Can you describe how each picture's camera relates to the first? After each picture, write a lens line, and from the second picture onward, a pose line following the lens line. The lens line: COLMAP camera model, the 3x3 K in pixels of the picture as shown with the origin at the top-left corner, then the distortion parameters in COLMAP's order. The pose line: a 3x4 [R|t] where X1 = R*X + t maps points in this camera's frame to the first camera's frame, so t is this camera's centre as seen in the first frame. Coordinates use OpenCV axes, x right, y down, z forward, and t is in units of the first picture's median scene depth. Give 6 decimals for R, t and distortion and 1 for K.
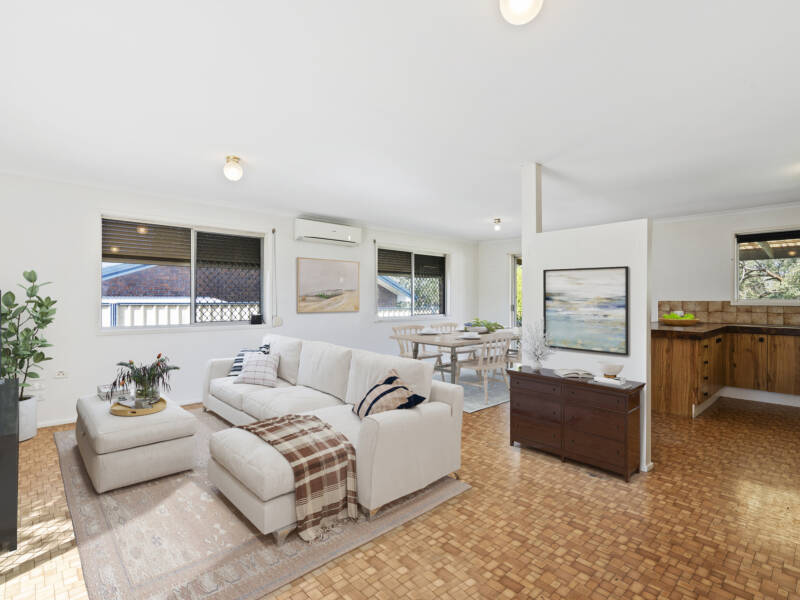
lens RADIAL K [[404.2, 0, 399.8], [0, 404.2, 300.5], [0, 0, 1]] dist [-0.000783, 0.001920]
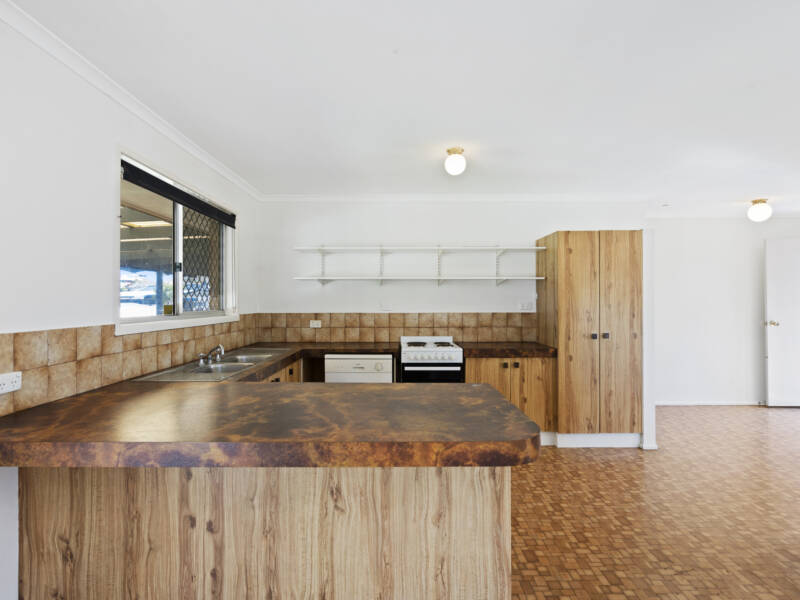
lens RADIAL K [[404.2, 0, 396.7], [0, 404.2, 300.7], [0, 0, 1]] dist [-0.000783, 0.001920]
pose [[-0.725797, 0.004497, 0.687895, 0.353092], [0.001794, 0.999988, -0.004645, -0.019324], [-0.687907, -0.002138, -0.725796, 1.091146]]
